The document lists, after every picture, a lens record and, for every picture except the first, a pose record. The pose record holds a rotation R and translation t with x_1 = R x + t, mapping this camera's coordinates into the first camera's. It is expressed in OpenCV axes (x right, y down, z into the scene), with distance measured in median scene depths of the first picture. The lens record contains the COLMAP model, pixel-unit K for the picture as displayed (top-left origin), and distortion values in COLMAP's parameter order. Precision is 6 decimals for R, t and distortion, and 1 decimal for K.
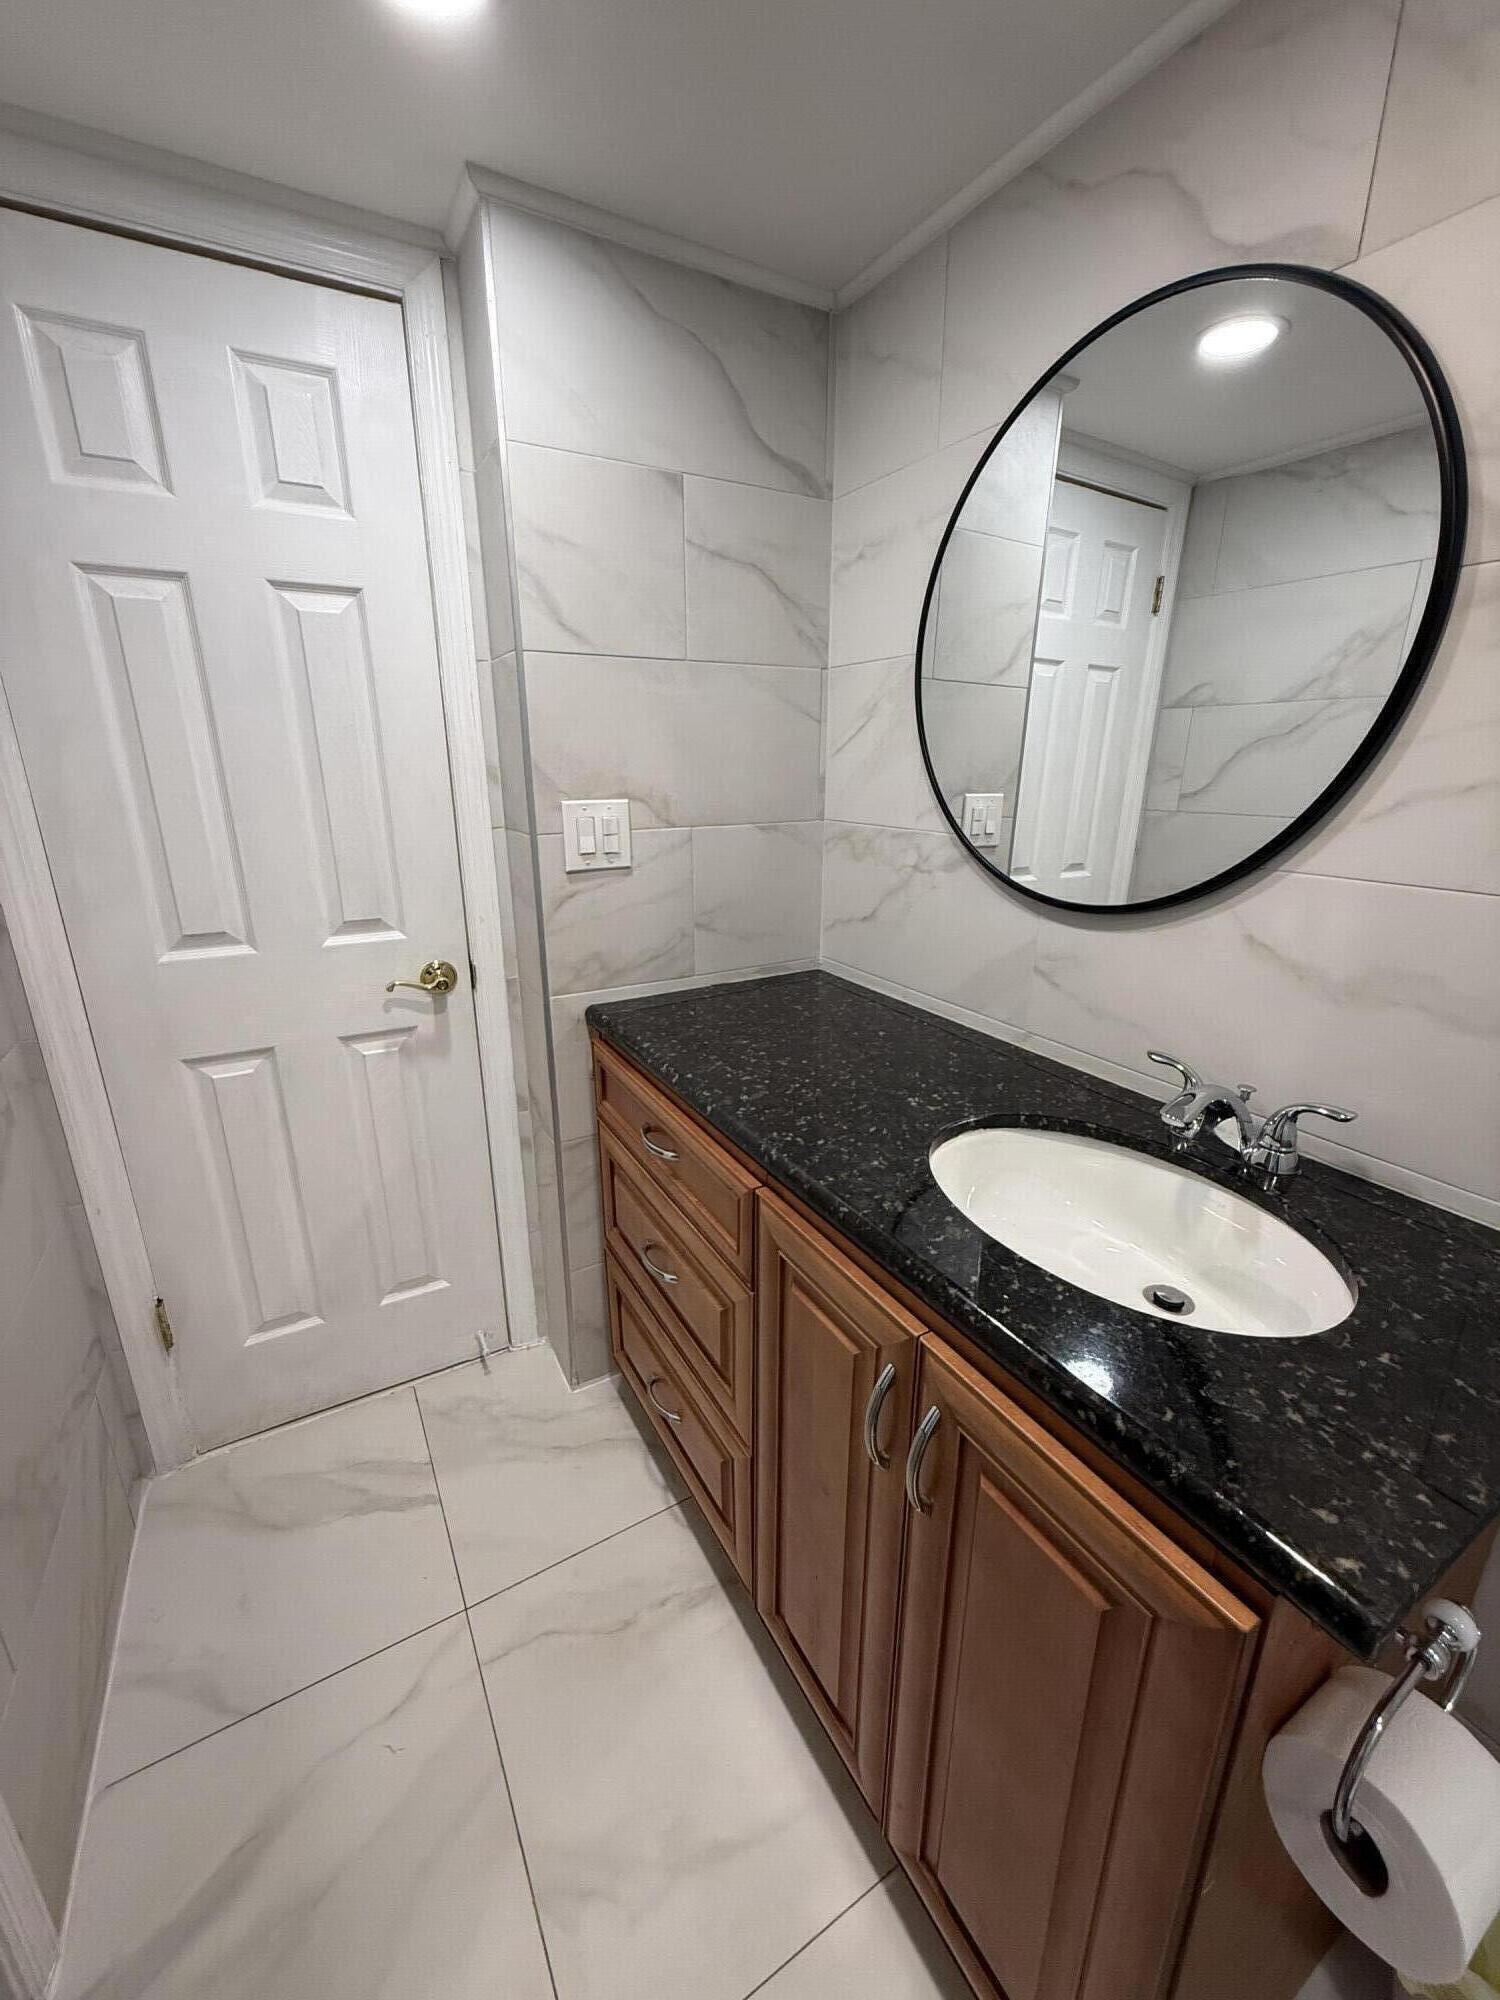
lens RADIAL K [[800.6, 0, 757.0], [0, 800.6, 1000.7], [0, 0, 1]] dist [-0.000370, -0.000283]
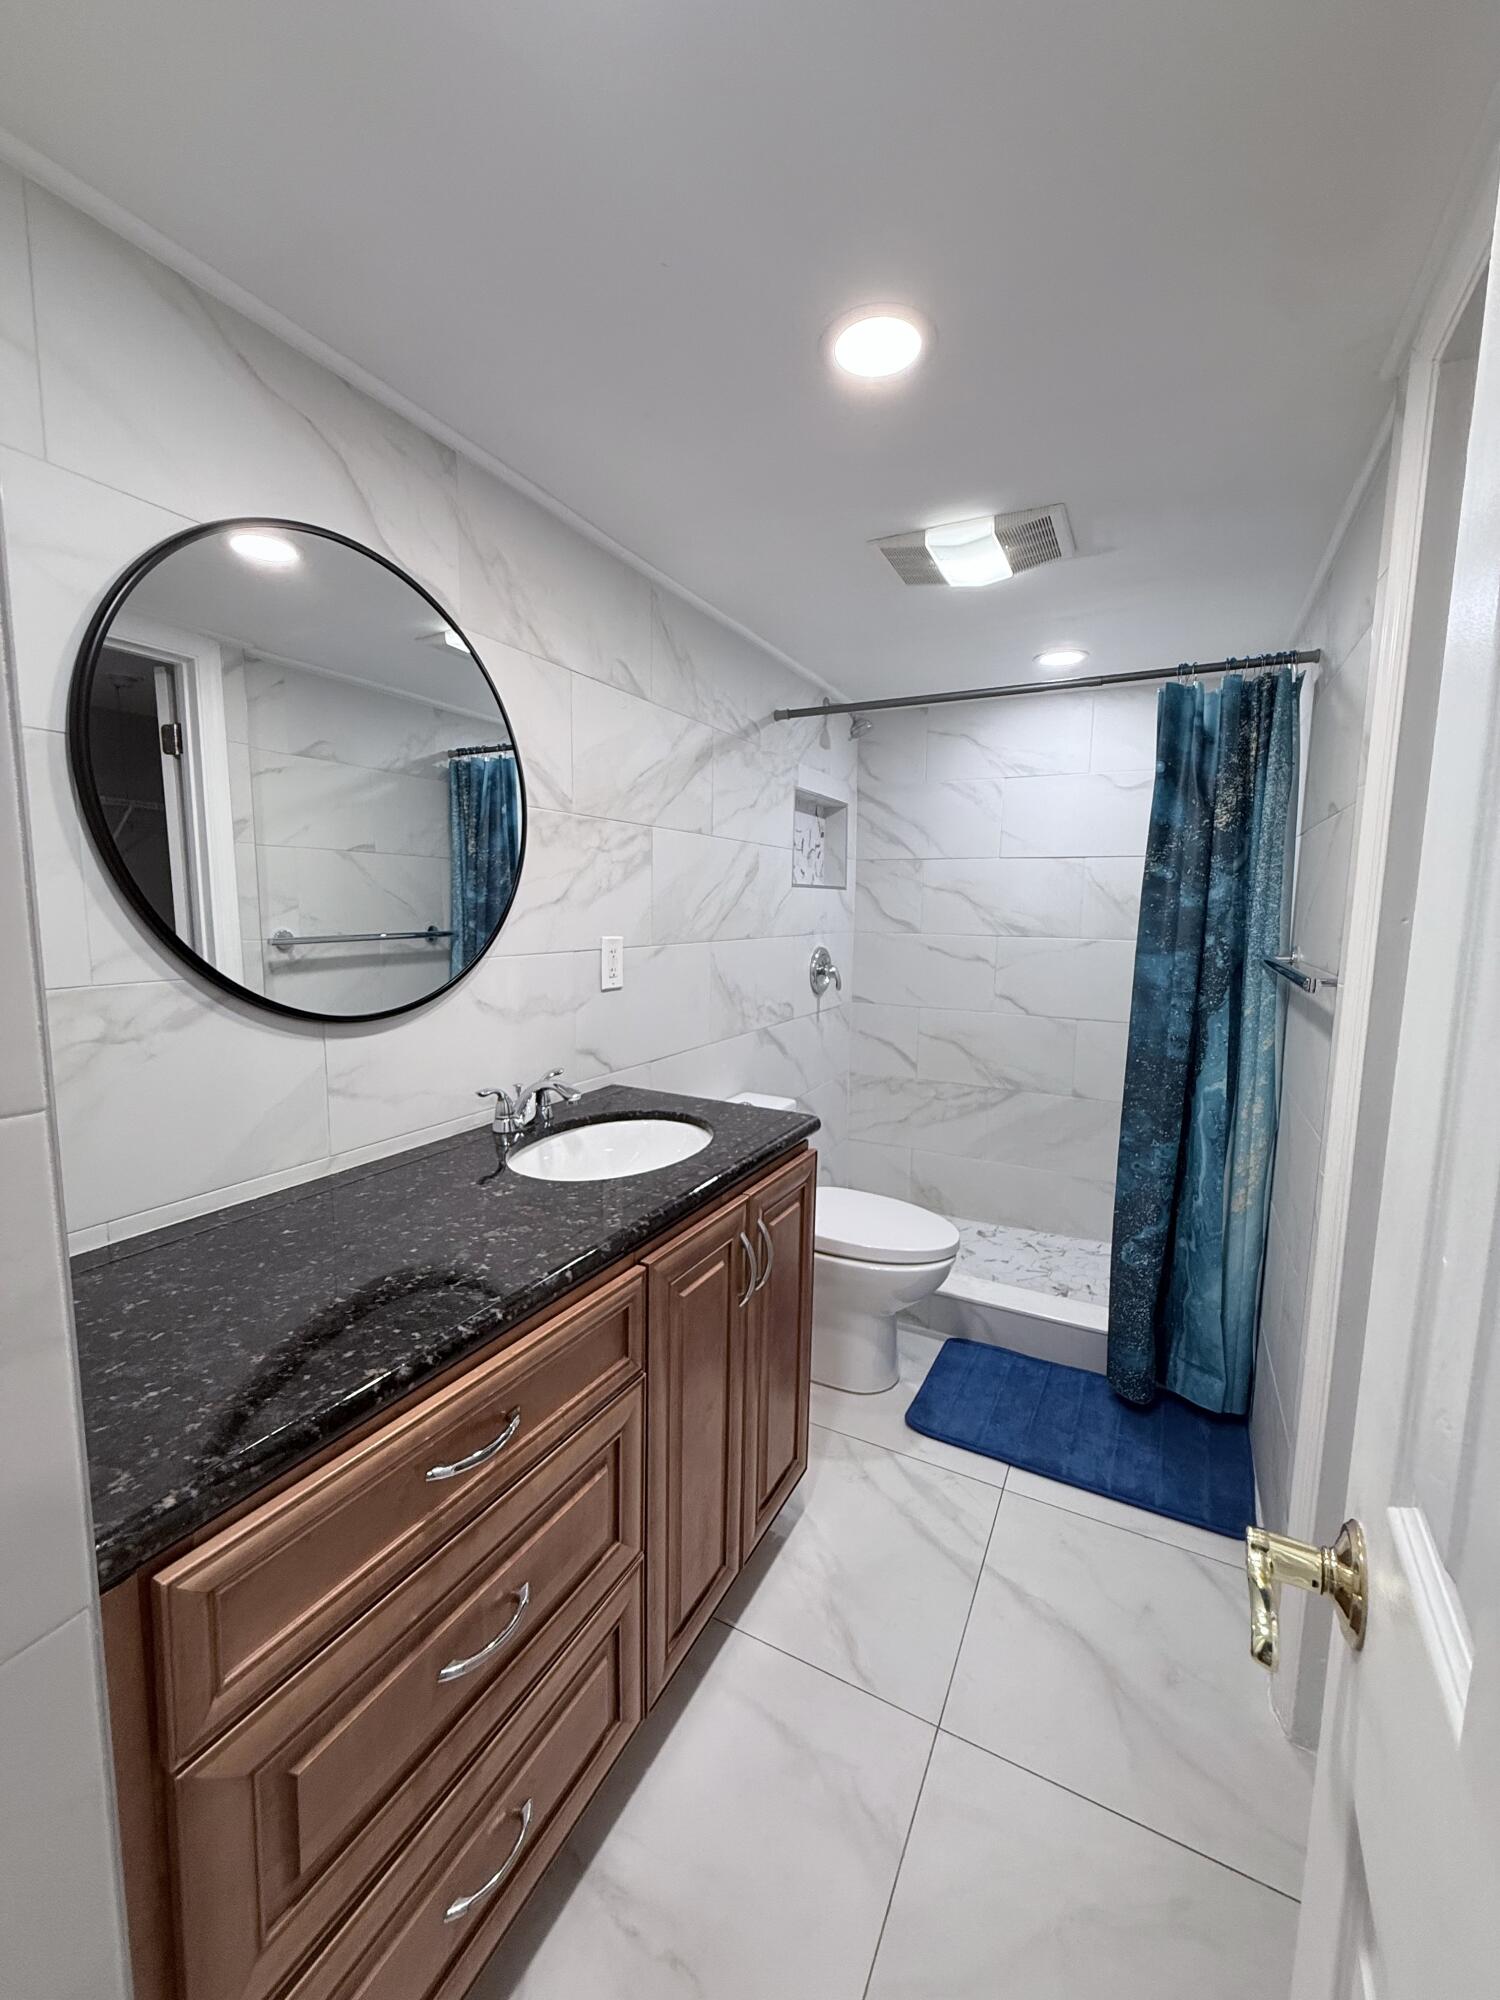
lens RADIAL K [[800.6, 0, 751.2], [0, 800.6, 995.5], [0, 0, 1]] dist [-0.000370, -0.000283]
pose [[-0.540502, -0.109548, 0.834180, -0.772805], [0.226980, 0.935737, 0.269955, -0.307148], [-0.810147, 0.335254, -0.480903, 1.029555]]
